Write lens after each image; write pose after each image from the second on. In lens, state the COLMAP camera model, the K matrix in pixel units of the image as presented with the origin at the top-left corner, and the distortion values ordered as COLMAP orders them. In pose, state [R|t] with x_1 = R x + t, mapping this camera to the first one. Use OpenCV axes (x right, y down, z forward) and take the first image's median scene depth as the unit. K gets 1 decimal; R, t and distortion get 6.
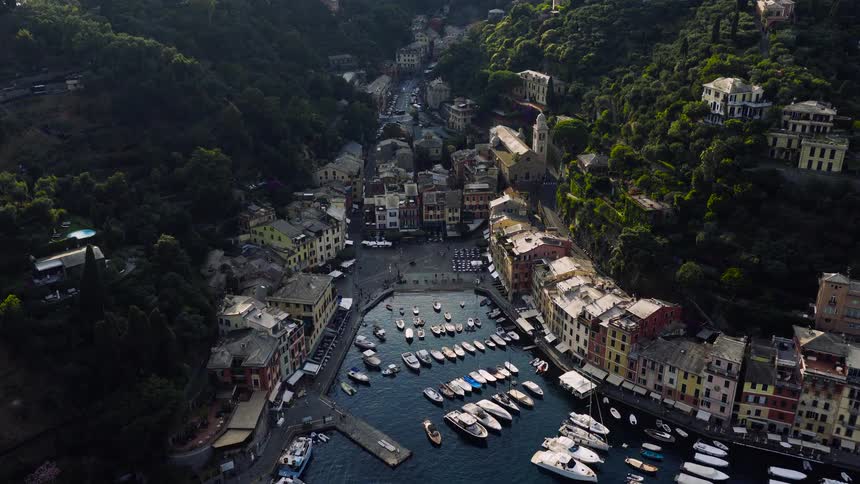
lens RADIAL K [[739.7, 0, 431.6], [0, 739.7, 244.1], [0, 0, 1]] dist [-0.021409, 0.046081]
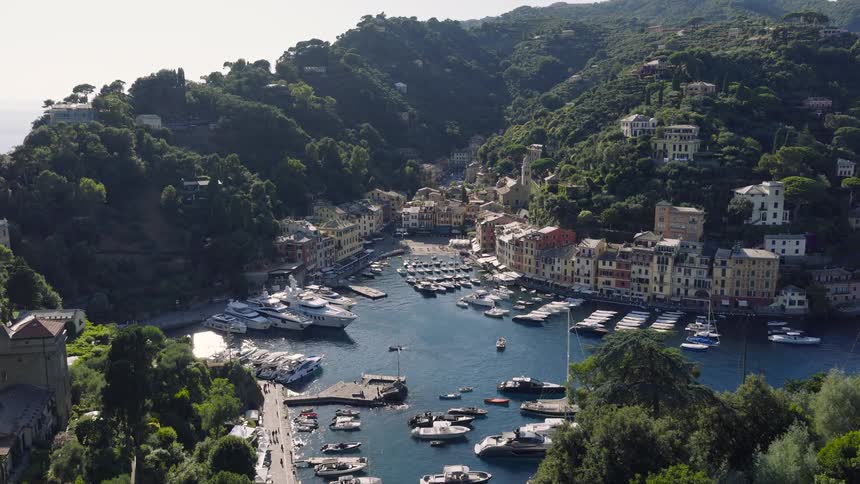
lens RADIAL K [[739.7, 0, 430.0], [0, 739.7, 243.2], [0, 0, 1]] dist [-0.021409, 0.046081]
pose [[0.989465, 0.031174, -0.141374, 0.244622], [-0.062998, 0.971949, -0.226598, 0.446112], [0.130345, 0.233117, 0.963674, -0.483131]]
